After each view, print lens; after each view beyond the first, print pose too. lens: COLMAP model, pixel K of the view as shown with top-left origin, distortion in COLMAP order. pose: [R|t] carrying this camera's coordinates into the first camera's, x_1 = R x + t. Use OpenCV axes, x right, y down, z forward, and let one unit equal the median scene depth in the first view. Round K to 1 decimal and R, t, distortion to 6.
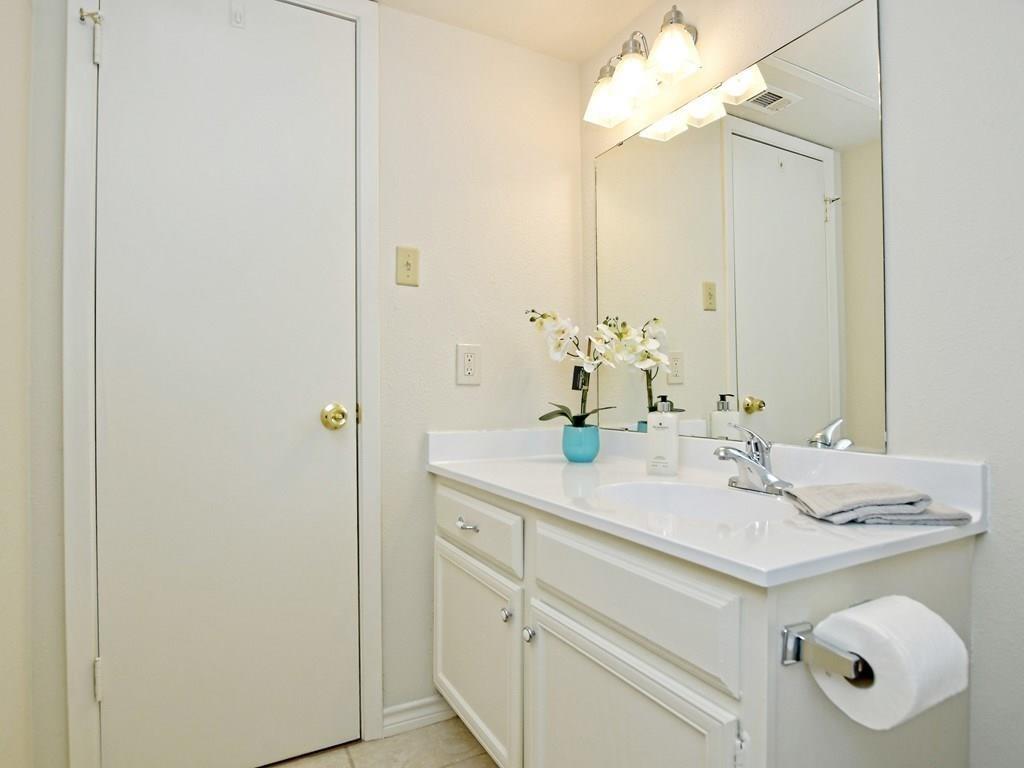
lens RADIAL K [[583.5, 0, 517.5], [0, 583.5, 384.6], [0, 0, 1]] dist [-0.006810, -0.000191]
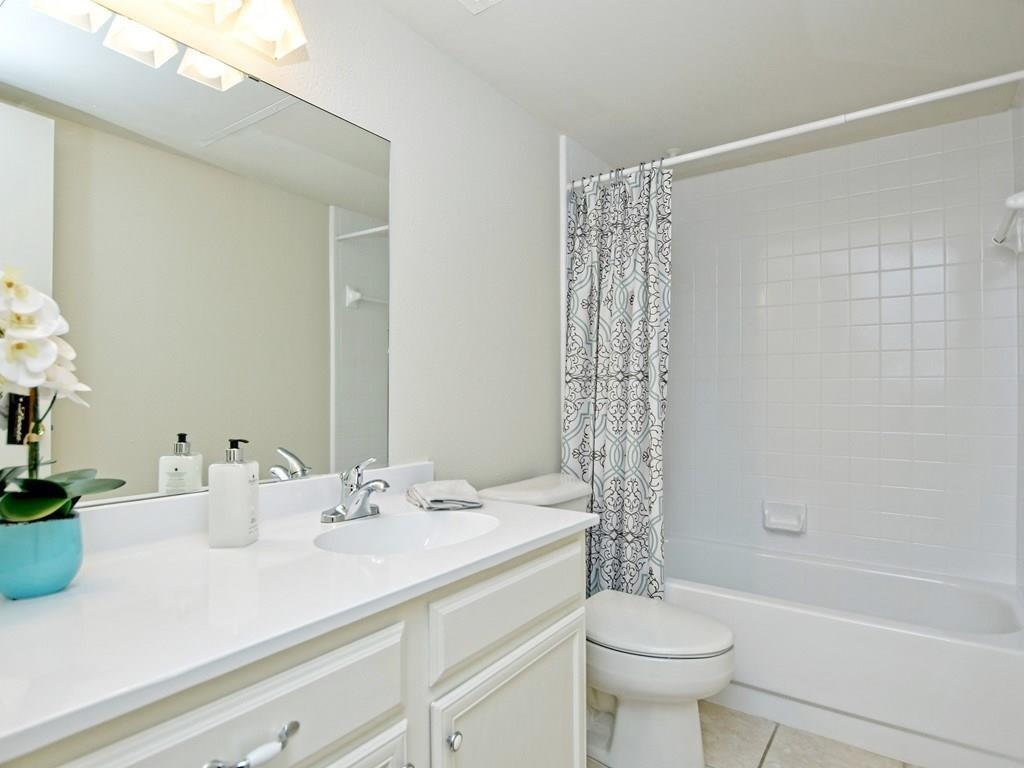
lens RADIAL K [[583.5, 0, 517.5], [0, 583.5, 384.6], [0, 0, 1]] dist [-0.006810, -0.000191]
pose [[-0.443950, 0.019523, 0.895839, -0.488866], [-0.005809, 0.999679, -0.024665, -0.028500], [-0.896033, -0.016154, -0.443694, 0.880758]]
